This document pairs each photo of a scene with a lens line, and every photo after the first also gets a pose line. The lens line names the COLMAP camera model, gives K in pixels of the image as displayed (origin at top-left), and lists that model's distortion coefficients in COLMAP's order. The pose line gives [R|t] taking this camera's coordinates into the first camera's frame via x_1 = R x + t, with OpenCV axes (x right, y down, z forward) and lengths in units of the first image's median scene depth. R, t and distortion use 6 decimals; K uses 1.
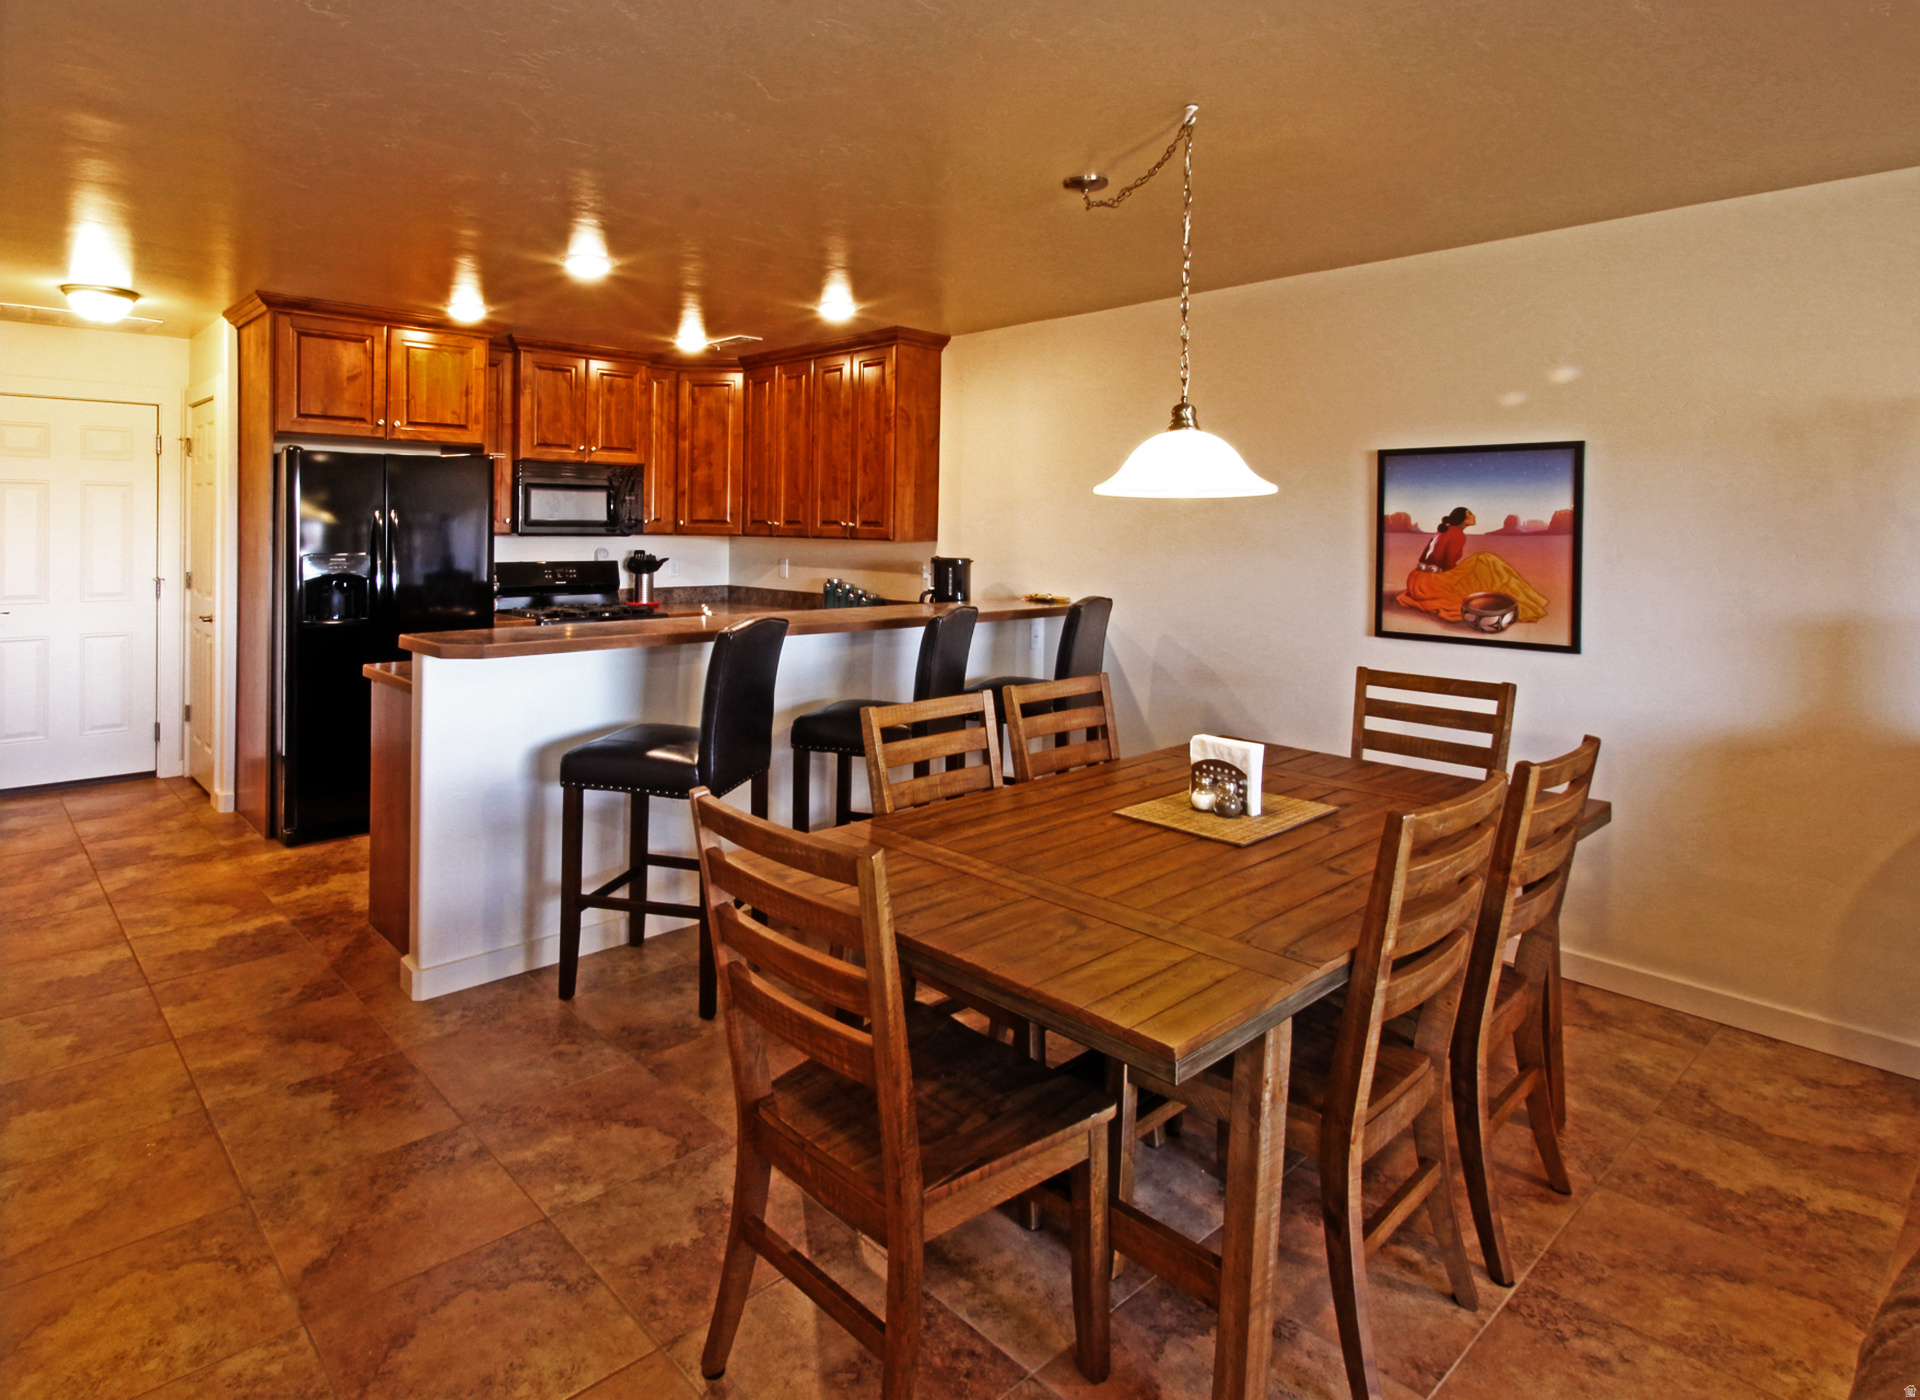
lens RADIAL K [[1066.9, 0, 888.1], [0, 1066.9, 526.3], [0, 0, 1]] dist [0.003562, 0.000948]
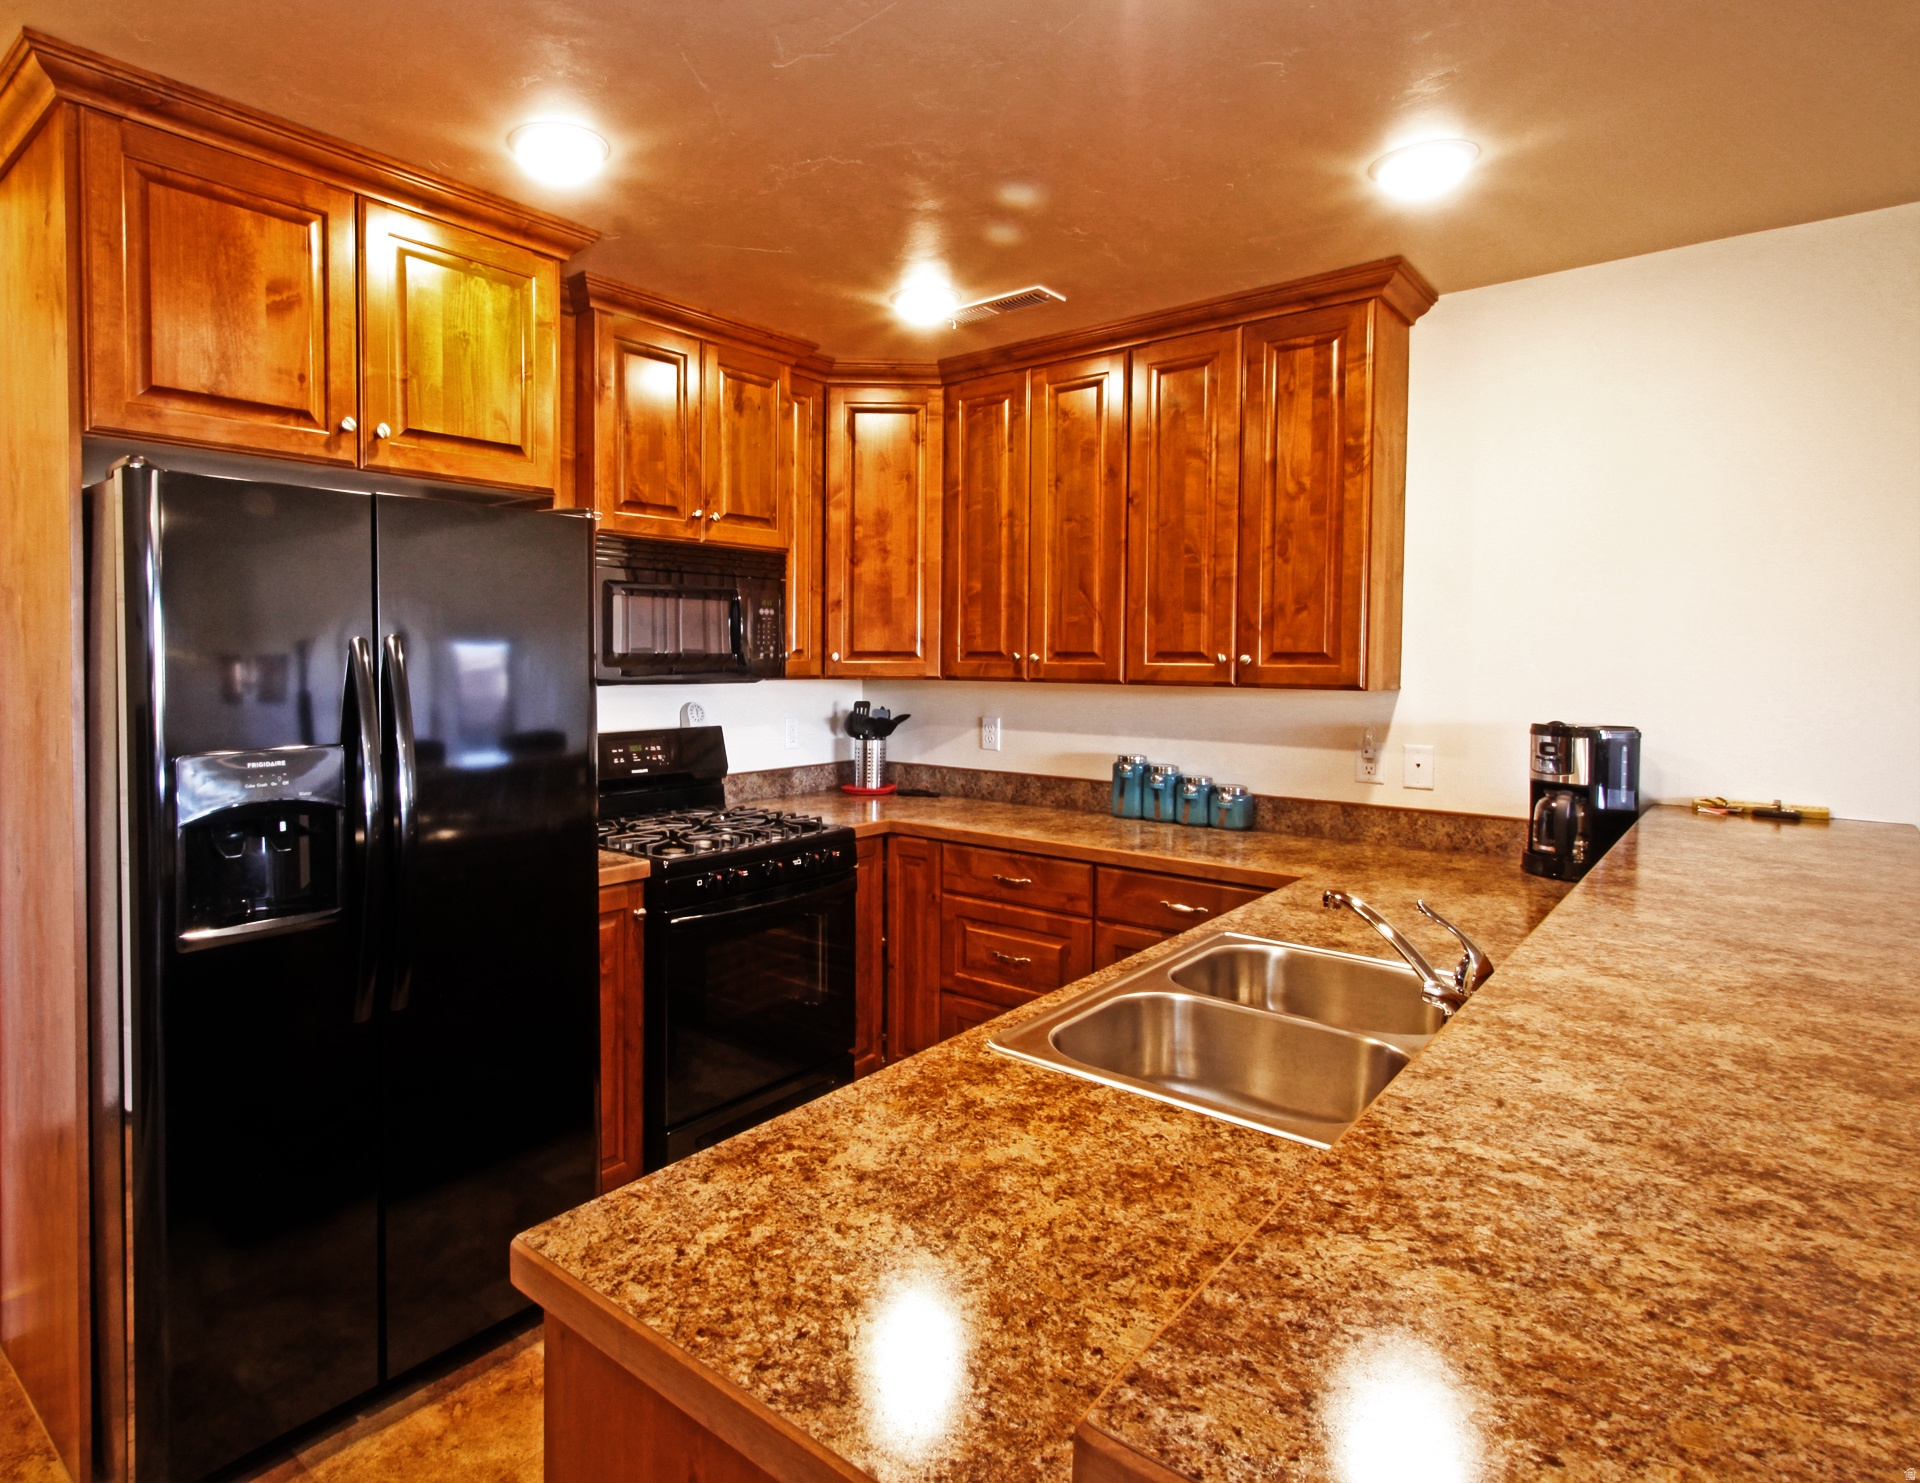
lens RADIAL K [[1082.2, 0, 805.4], [0, 1082.2, 678.9], [0, 0, 1]] dist [0.003031, 0.001057]
pose [[0.995711, -0.009888, 0.091992, -0.293427], [0.007815, 0.999708, 0.022861, -0.005422], [-0.092191, -0.022044, 0.995497, 0.488122]]
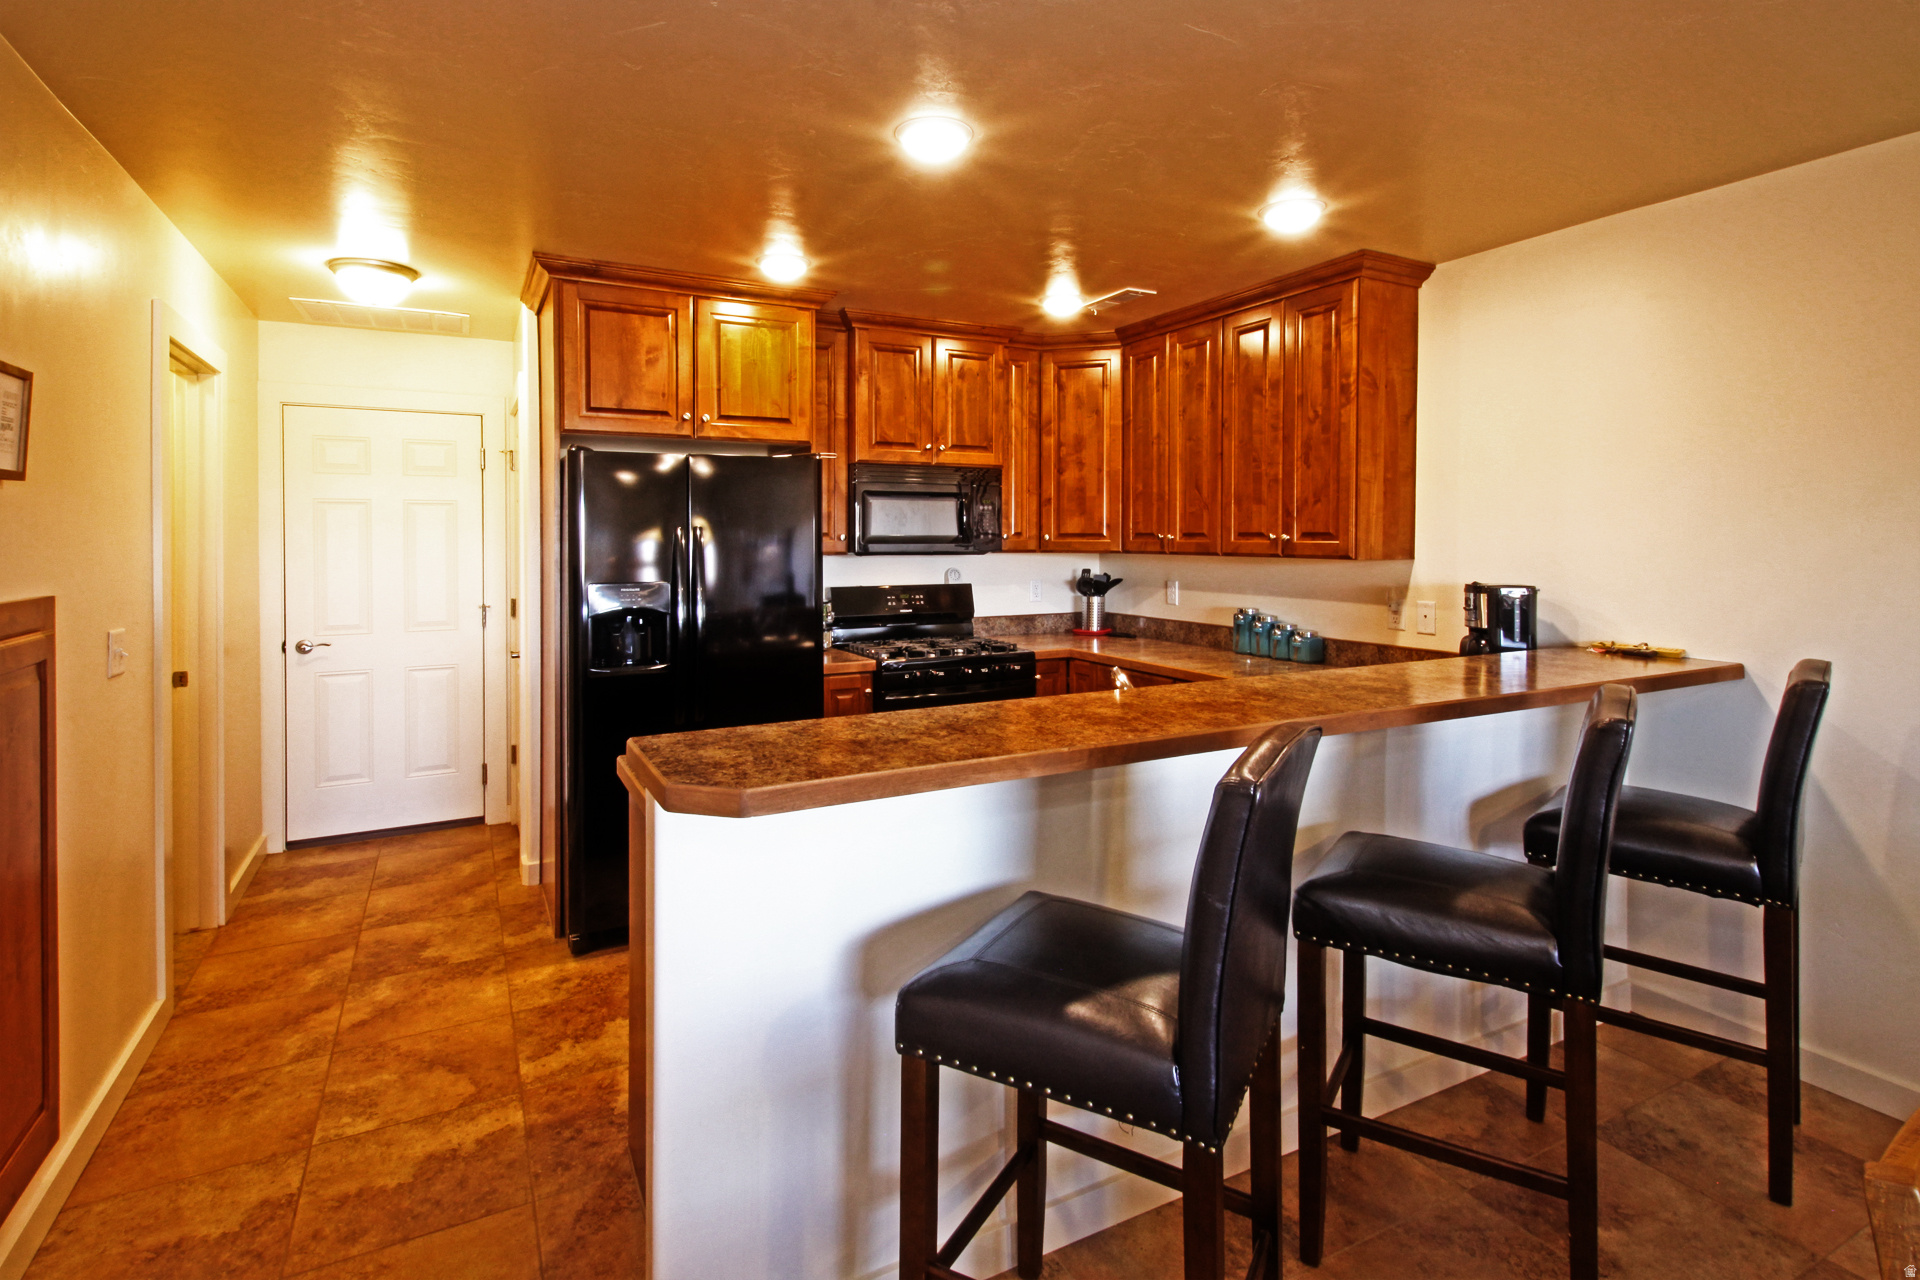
lens RADIAL K [[949.6, 0, 958.1], [0, 949.6, 542.4], [0, 0, 1]] dist [0.007696, -0.000689]
pose [[0.969025, -0.010544, -0.246738, -0.089883], [0.011359, 0.999934, 0.001880, -0.001638], [0.246702, -0.004625, 0.969080, 0.313046]]
